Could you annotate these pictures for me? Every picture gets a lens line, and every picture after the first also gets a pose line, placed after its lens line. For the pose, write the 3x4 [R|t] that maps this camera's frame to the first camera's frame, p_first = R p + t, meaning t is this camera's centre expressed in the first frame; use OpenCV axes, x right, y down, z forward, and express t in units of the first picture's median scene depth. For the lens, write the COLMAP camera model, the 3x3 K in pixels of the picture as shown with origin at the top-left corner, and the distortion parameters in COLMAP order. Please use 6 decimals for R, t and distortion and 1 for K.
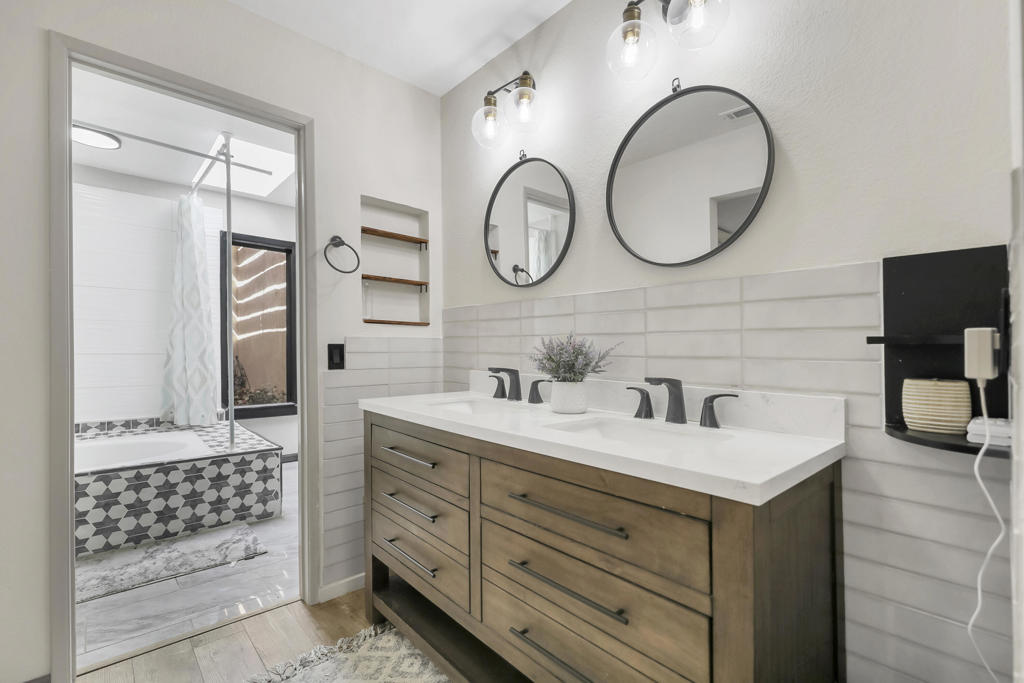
lens RADIAL K [[459.2, 0, 513.8], [0, 459.2, 358.3], [0, 0, 1]] dist [0.011121, -0.000387]
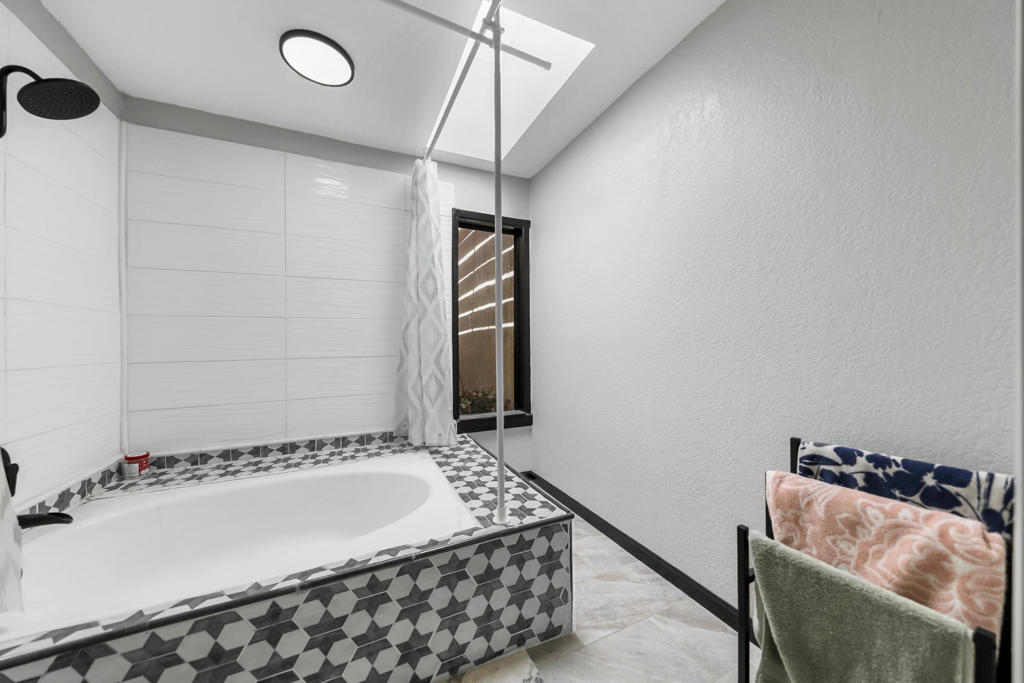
lens RADIAL K [[359.9, 0, 512.0], [0, 359.9, 341.5], [0, 0, 1]] dist [0.000811, 0.000101]
pose [[0.952438, -0.018230, -0.304186, -0.432047], [0.009385, 0.999490, -0.030512, -0.015823], [0.304587, 0.026206, 0.952124, 0.529101]]
